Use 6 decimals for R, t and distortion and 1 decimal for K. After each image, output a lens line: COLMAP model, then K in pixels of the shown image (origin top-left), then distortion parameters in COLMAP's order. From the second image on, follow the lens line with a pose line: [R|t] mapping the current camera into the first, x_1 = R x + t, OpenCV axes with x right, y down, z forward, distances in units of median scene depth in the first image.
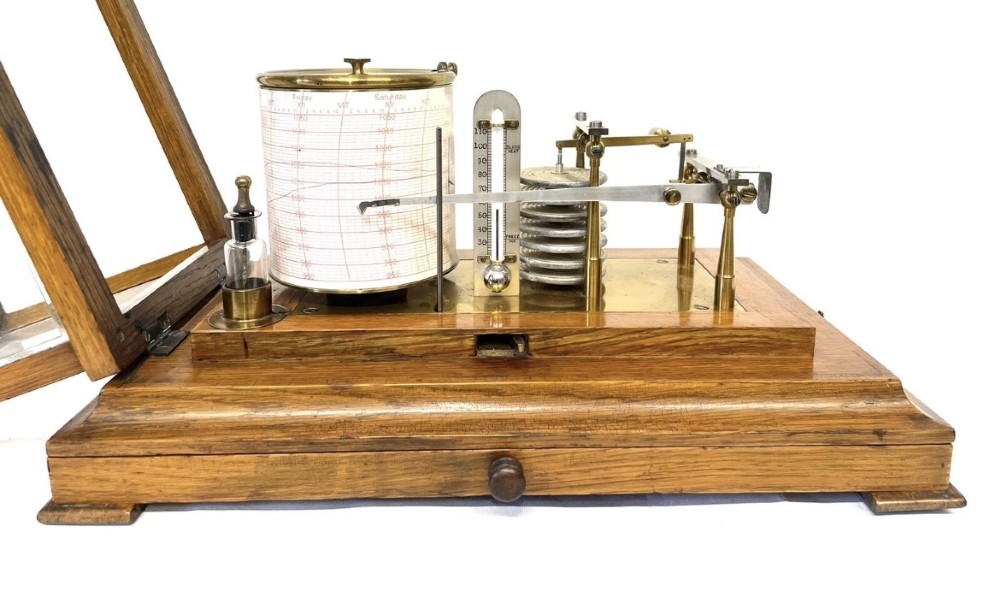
lens RADIAL K [[742.4, 0, 507.2], [0, 742.4, 172.7], [0, 0, 1]] dist [0.084834, -0.119753]
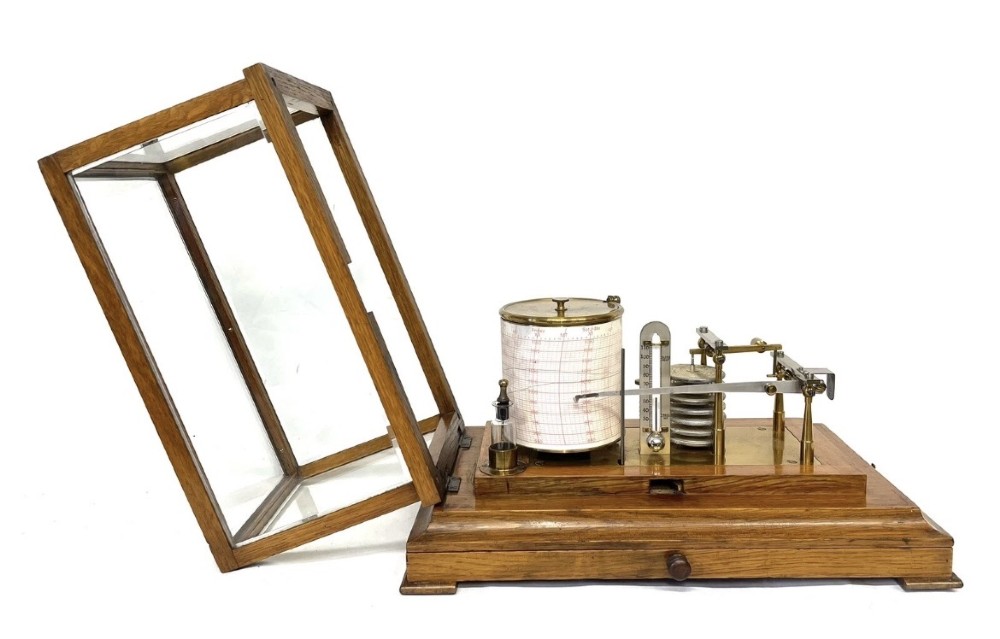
lens RADIAL K [[785.8, 0, 532.2], [0, 785.8, 257.3], [0, 0, 1]] dist [0.084151, -0.127222]
pose [[0.999153, -0.013185, -0.038976, -0.221991], [0.010352, 0.997351, -0.072003, -0.138265], [0.039822, 0.071539, 0.996643, -0.734185]]
